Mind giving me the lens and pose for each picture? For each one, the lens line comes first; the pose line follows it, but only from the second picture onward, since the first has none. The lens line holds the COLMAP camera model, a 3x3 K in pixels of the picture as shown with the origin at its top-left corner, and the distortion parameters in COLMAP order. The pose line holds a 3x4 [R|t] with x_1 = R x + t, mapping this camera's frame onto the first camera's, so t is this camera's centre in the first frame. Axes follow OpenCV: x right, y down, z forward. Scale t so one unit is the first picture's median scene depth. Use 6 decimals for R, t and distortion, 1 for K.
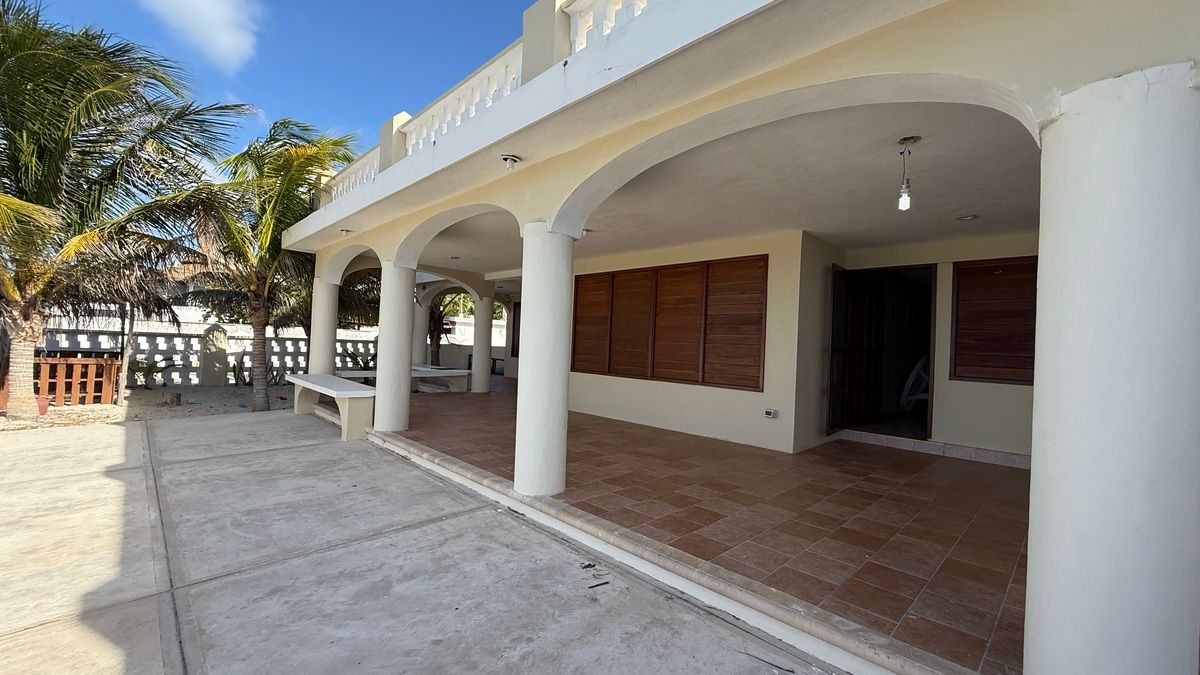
lens RADIAL K [[475.0, 0, 598.9], [0, 475.0, 337.4], [0, 0, 1]] dist [0.000033, -0.000161]
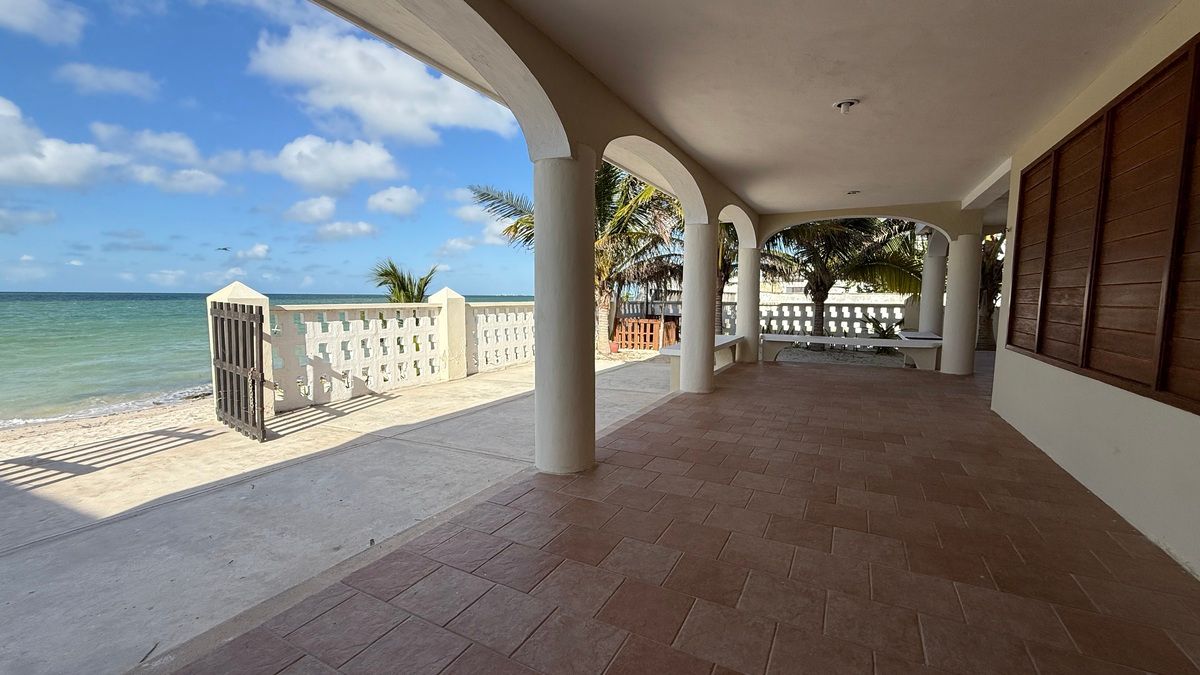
lens RADIAL K [[475.0, 0, 601.5], [0, 475.0, 337.7], [0, 0, 1]] dist [0.000033, -0.000161]
pose [[0.301385, 0.041586, -0.952595, 0.322118], [0.022257, 0.998469, 0.050630, 0.020121], [0.953243, -0.036461, 0.299998, 0.366210]]
